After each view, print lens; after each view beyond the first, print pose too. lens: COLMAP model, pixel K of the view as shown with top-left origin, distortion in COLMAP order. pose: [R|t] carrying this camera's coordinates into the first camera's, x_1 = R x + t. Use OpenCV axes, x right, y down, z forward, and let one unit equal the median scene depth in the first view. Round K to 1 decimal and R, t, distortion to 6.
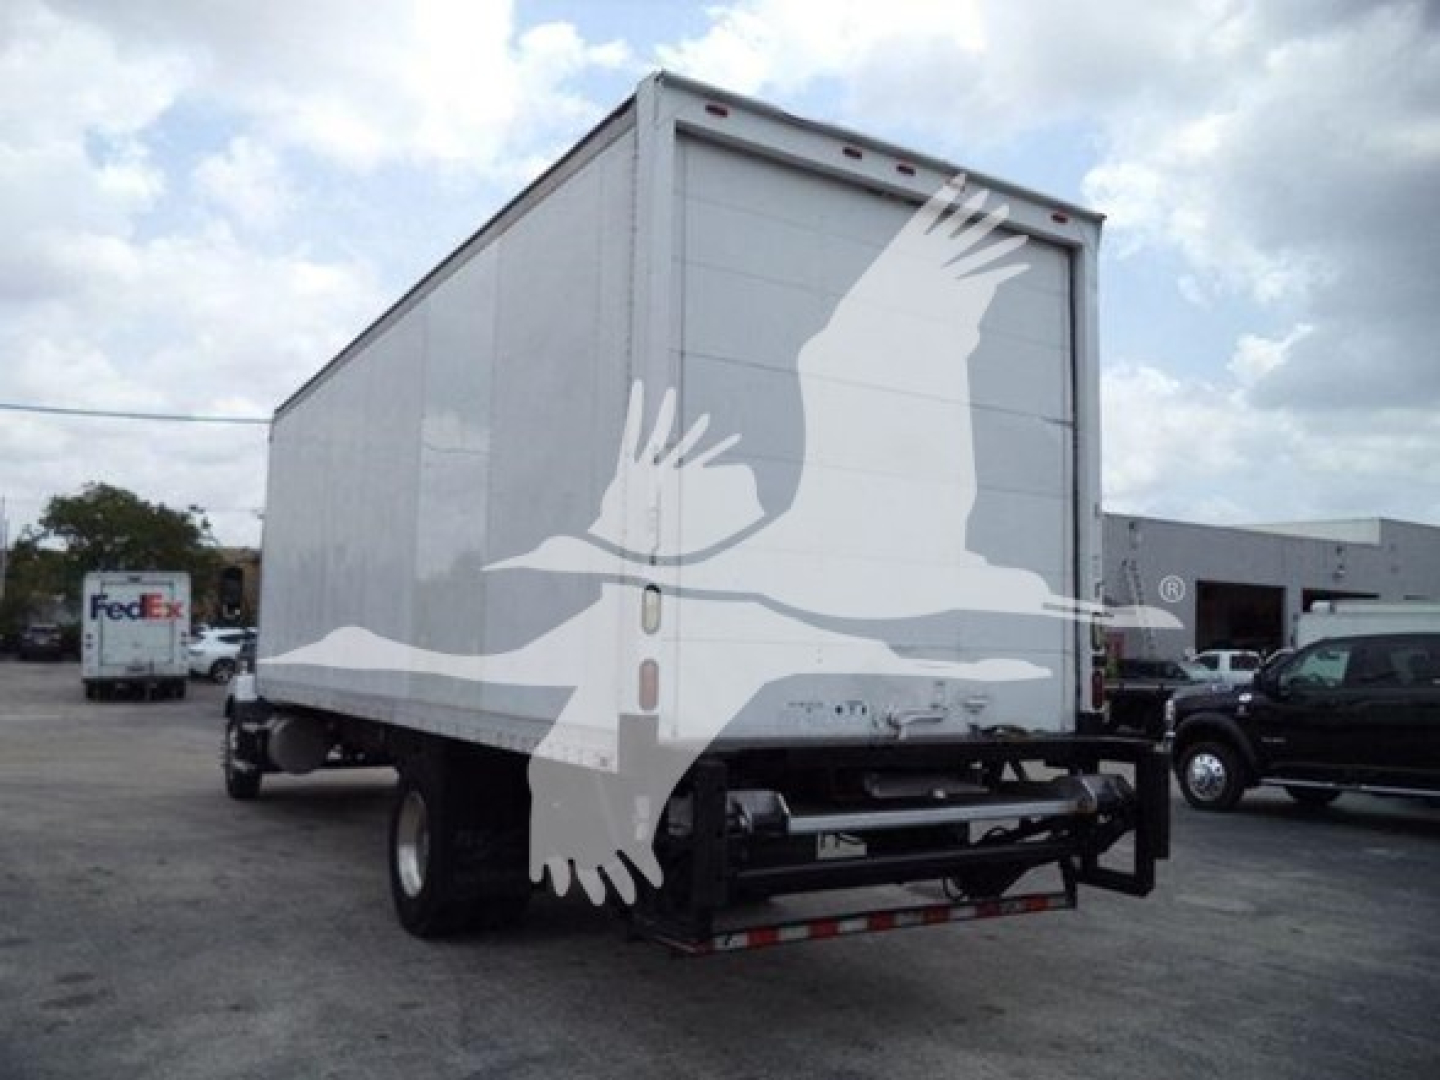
lens RADIAL K [[1155.9, 0, 724.3], [0, 1155.9, 543.8], [0, 0, 1]] dist [-0.001131, -0.004446]
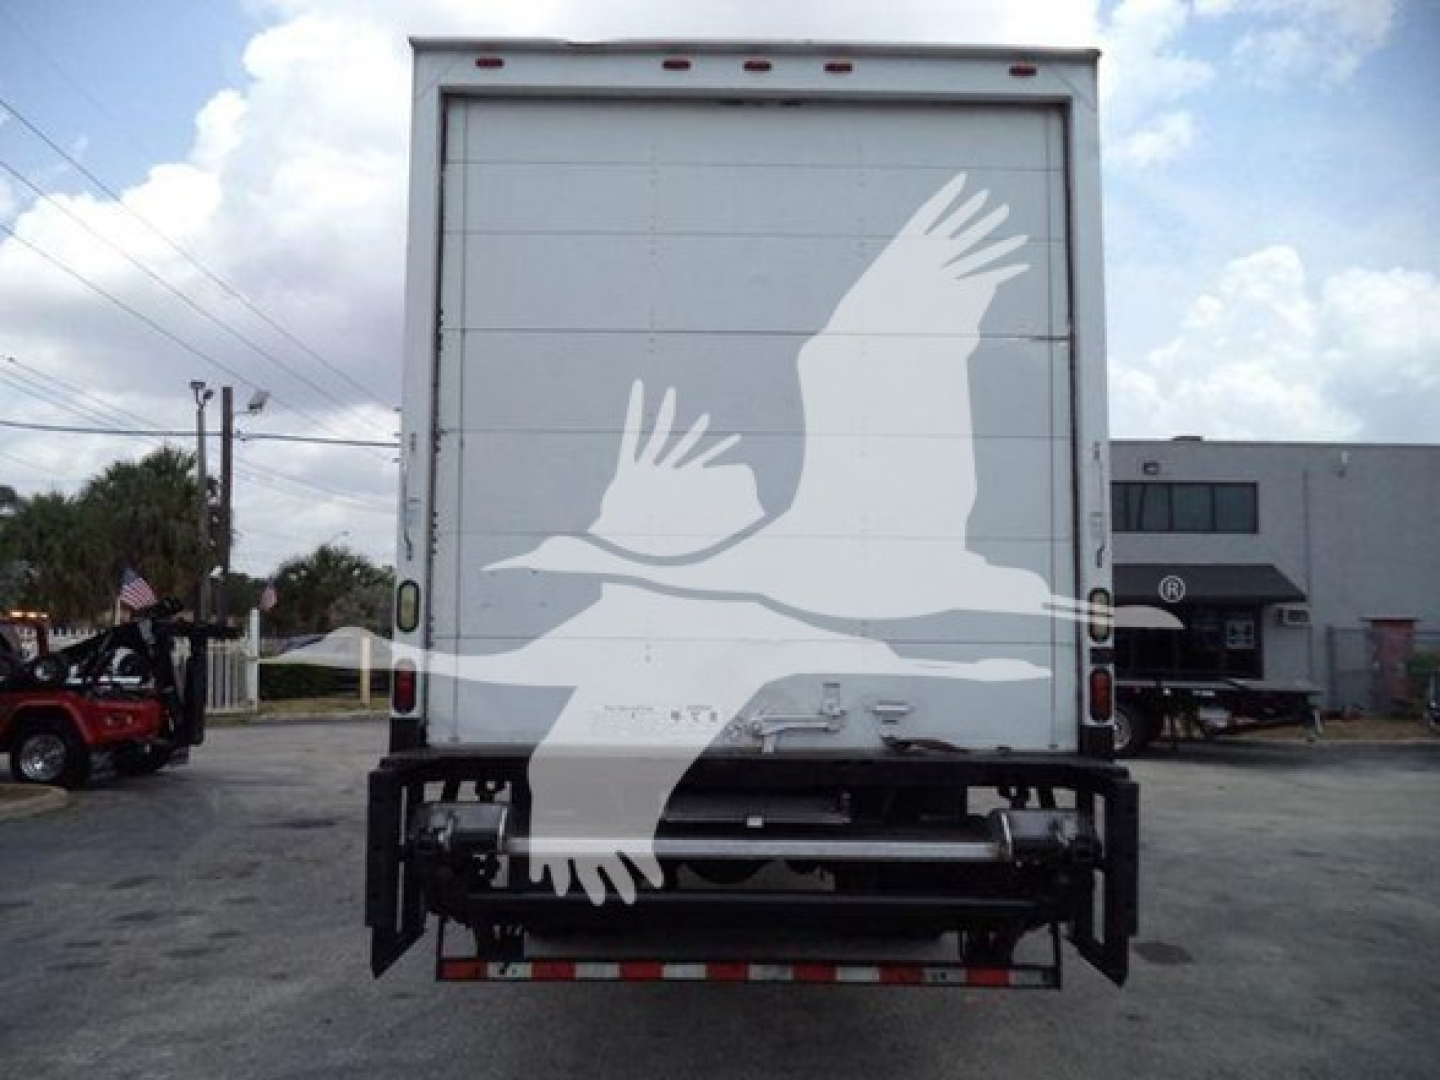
lens RADIAL K [[1155.9, 0, 720.4], [0, 1155.9, 542.9], [0, 0, 1]] dist [-0.001131, -0.004446]
pose [[0.852649, -0.061877, -0.518807, 0.526430], [0.059650, 0.997999, -0.020996, 0.033028], [0.519067, -0.013045, 0.854634, 0.263247]]
